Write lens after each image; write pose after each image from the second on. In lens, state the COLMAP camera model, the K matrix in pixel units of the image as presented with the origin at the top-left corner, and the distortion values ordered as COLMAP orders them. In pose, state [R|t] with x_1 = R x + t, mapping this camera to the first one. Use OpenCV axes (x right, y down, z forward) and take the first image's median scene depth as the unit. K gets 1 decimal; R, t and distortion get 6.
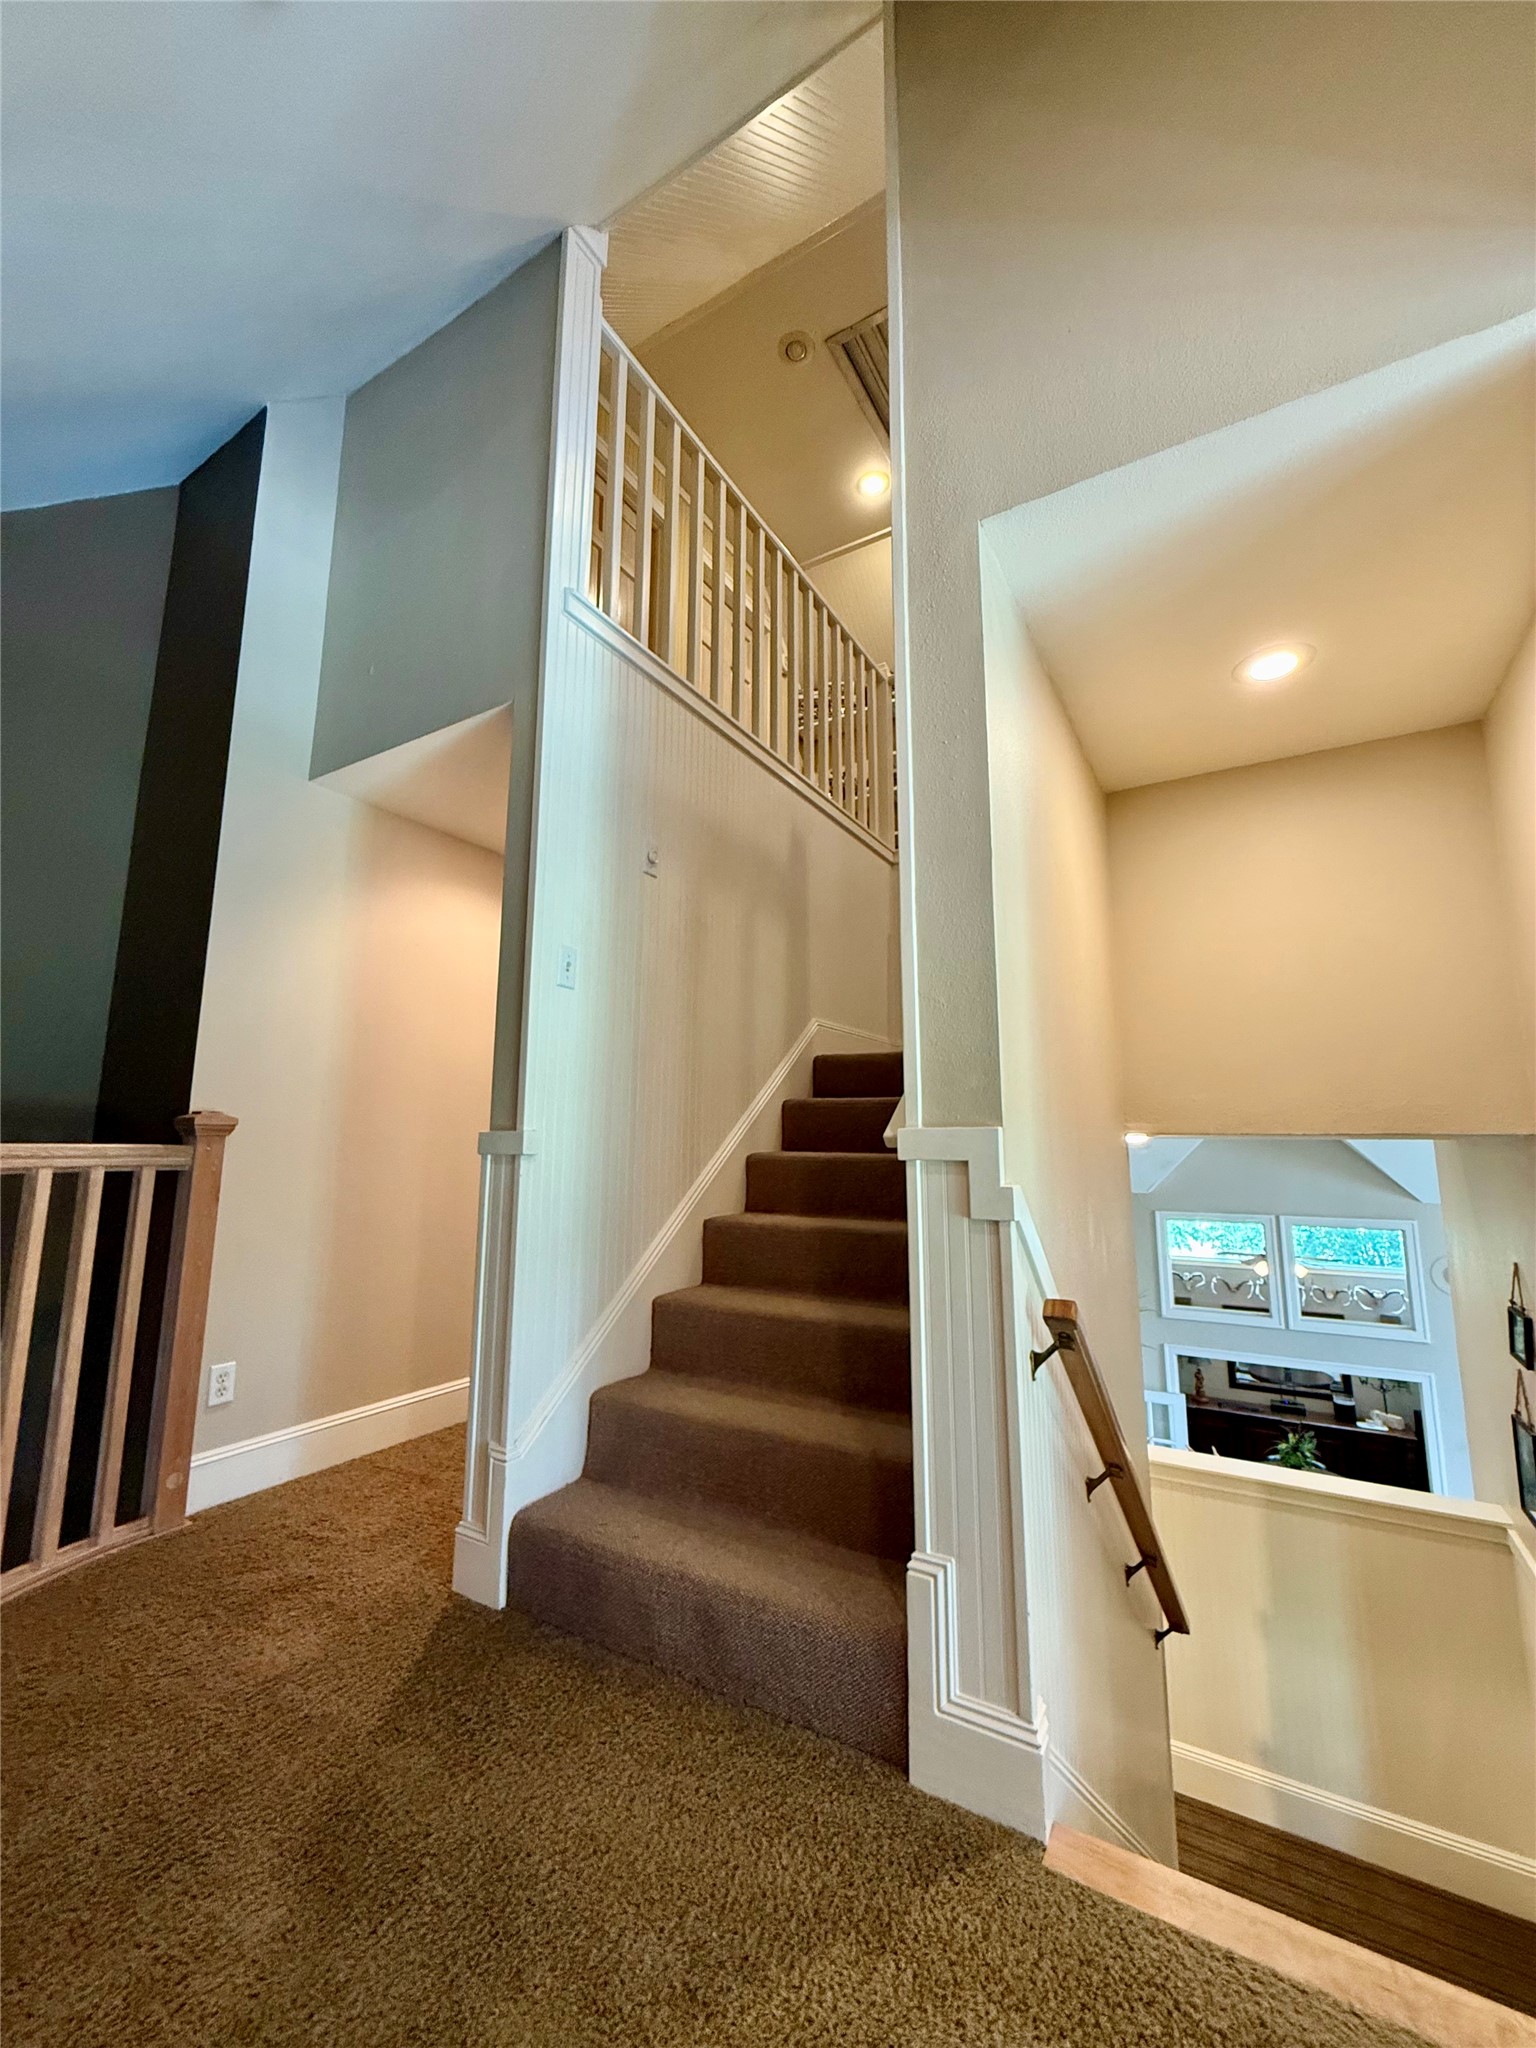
lens RADIAL K [[821.1, 0, 764.9], [0, 821.1, 1015.4], [0, 0, 1]] dist [-0.000124, -0.000162]
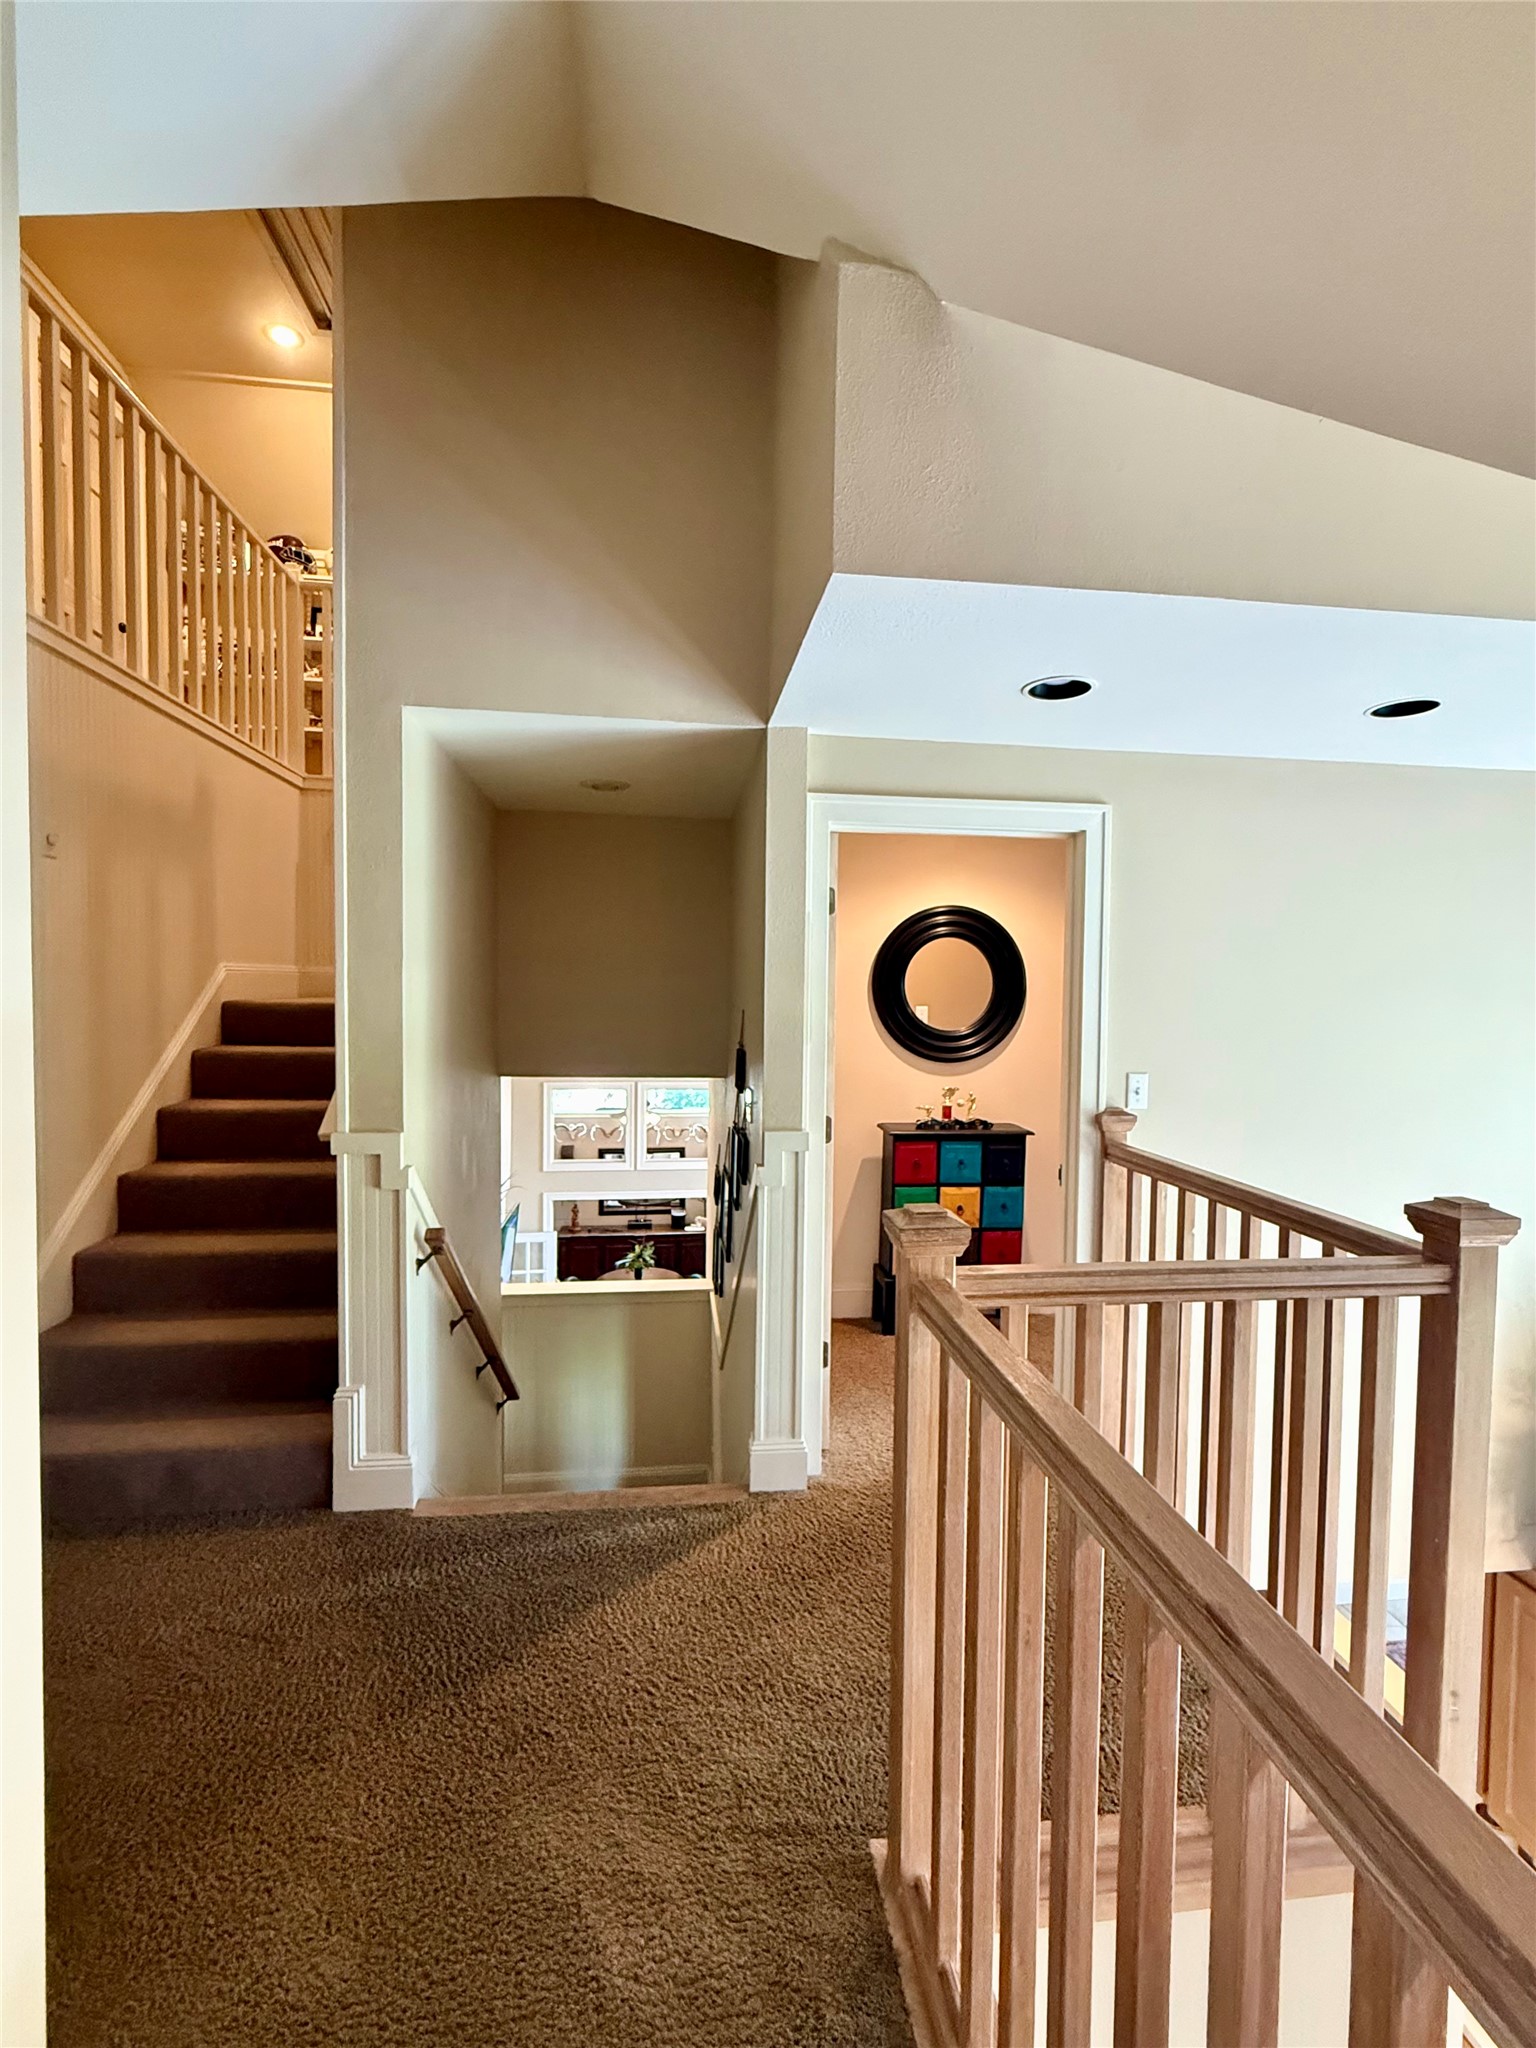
lens RADIAL K [[896.6, 0, 770.8], [0, 896.6, 1024.5], [0, 0, 1]] dist [-0.000546, -0.000078]
pose [[0.788096, -0.018765, 0.615266, -0.107089], [-0.104106, 0.981073, 0.163271, -0.210511], [-0.606685, -0.192727, 0.771226, -0.365102]]
